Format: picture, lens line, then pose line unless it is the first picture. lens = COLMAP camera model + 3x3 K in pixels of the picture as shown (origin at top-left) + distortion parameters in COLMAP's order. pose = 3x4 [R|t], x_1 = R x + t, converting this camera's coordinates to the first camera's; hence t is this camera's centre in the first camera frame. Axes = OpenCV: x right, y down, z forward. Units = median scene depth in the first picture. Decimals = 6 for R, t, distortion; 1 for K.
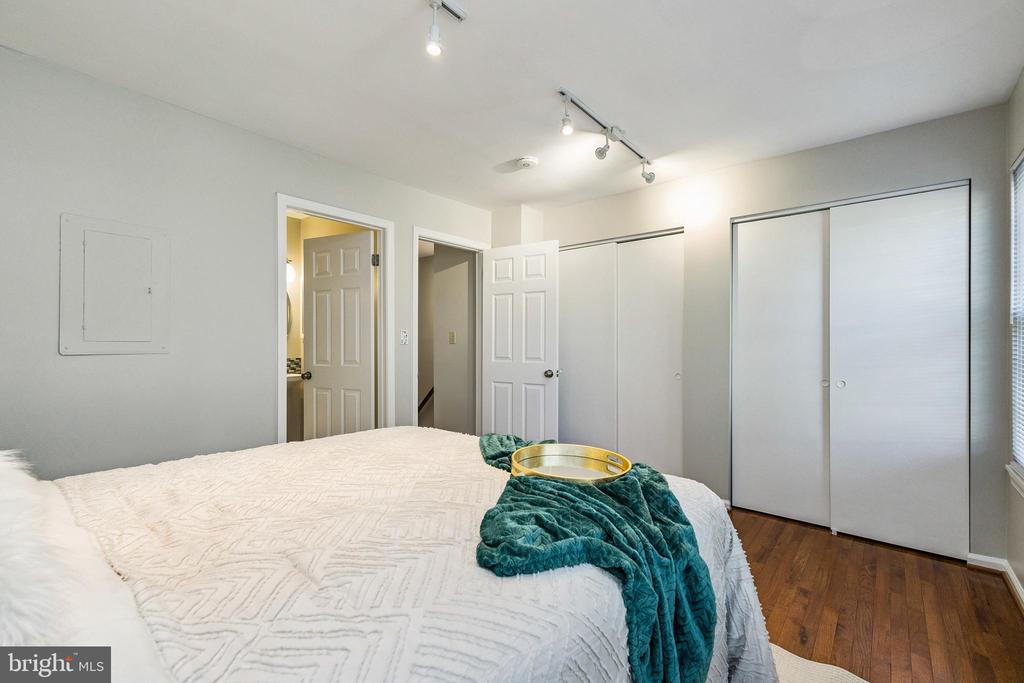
lens RADIAL K [[449.5, 0, 513.9], [0, 449.5, 345.3], [0, 0, 1]] dist [0.002039, 0.000172]
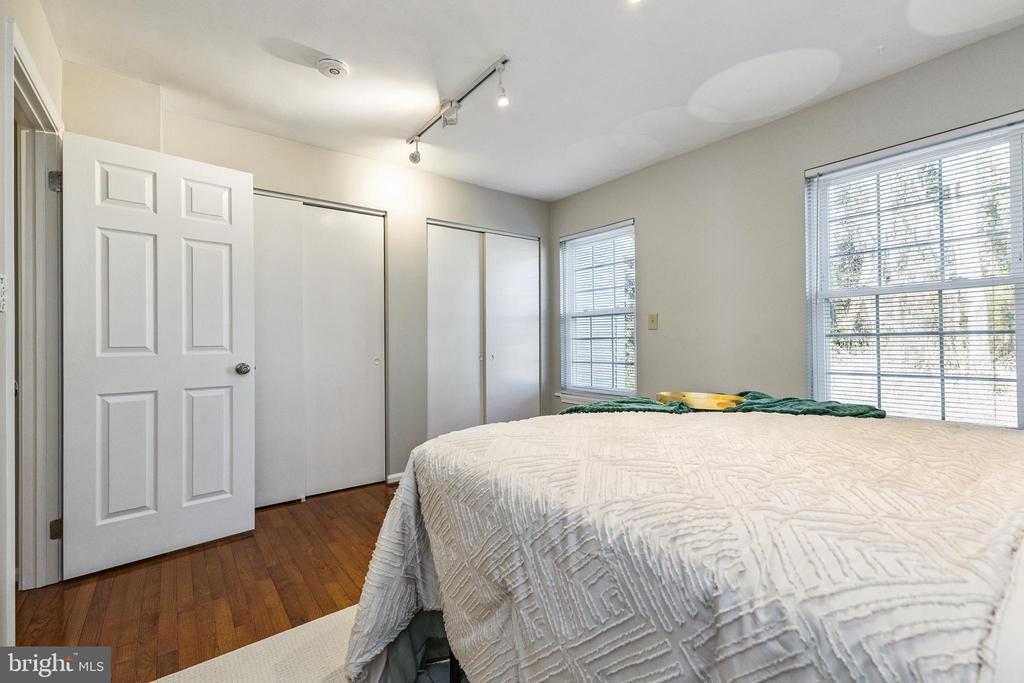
lens RADIAL K [[438.0, 0, 512.0], [0, 438.0, 341.5], [0, 0, 1]] dist [-0.000115, -0.000009]
pose [[0.231134, -0.009750, 0.972873, -0.462804], [0.005628, 0.999946, 0.008684, 0.018487], [-0.972906, 0.003468, 0.231176, 0.450637]]
